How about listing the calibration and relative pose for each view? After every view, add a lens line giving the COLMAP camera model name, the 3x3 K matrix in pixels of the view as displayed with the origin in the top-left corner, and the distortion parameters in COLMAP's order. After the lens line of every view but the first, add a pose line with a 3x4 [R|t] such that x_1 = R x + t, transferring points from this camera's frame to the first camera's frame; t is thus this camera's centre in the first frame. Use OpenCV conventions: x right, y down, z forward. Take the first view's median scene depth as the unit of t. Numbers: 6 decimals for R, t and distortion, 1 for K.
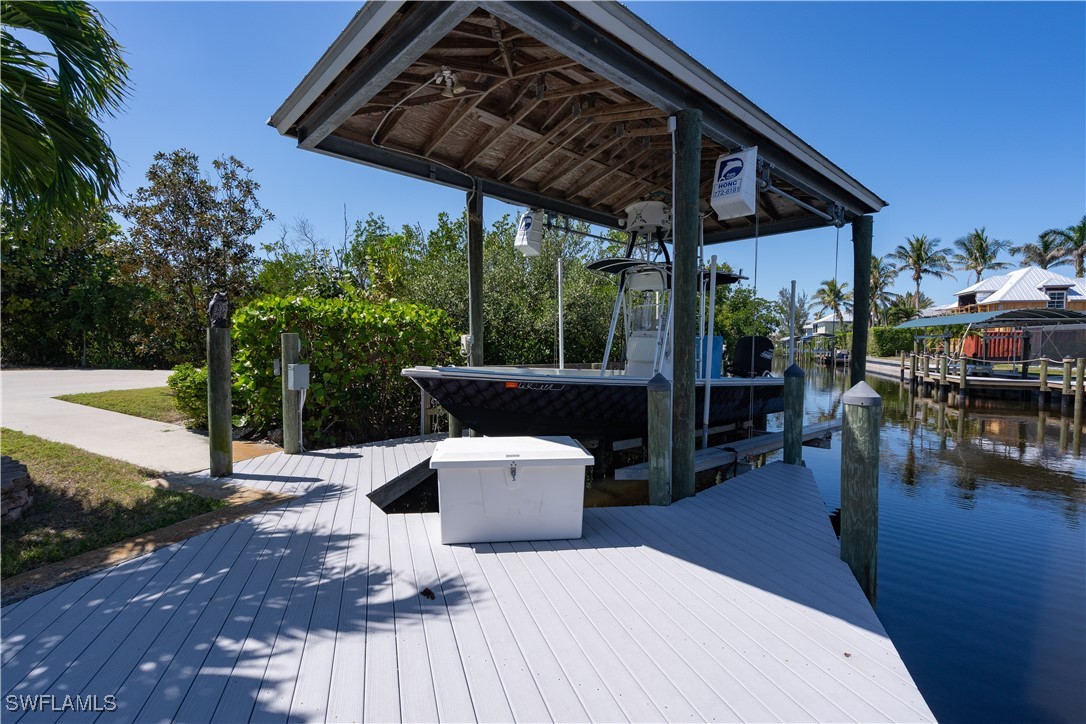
lens RADIAL K [[496.4, 0, 513.2], [0, 496.4, 364.7], [0, 0, 1]] dist [-0.014484, 0.000670]
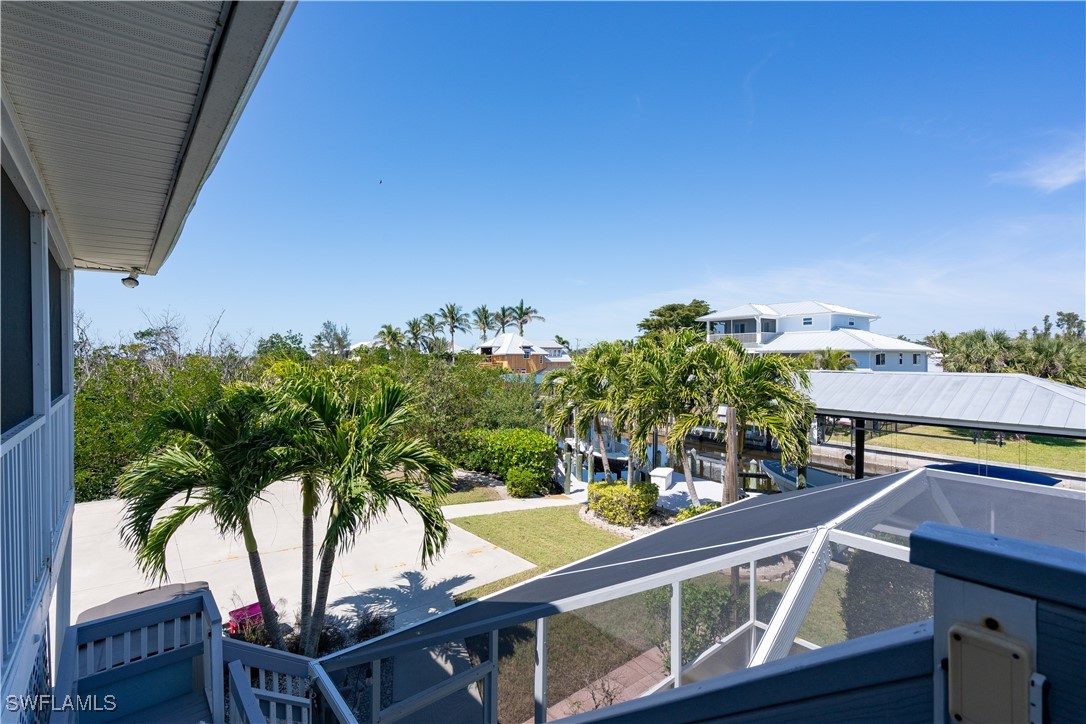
lens RADIAL K [[496.4, 0, 545.6], [0, 496.4, 360.2], [0, 0, 1]] dist [-0.014484, 0.000670]
pose [[0.546444, -0.012431, 0.837403, -5.261122], [0.046303, 0.998809, -0.015388, -1.017379], [-0.836215, 0.047183, 0.546369, -0.926383]]
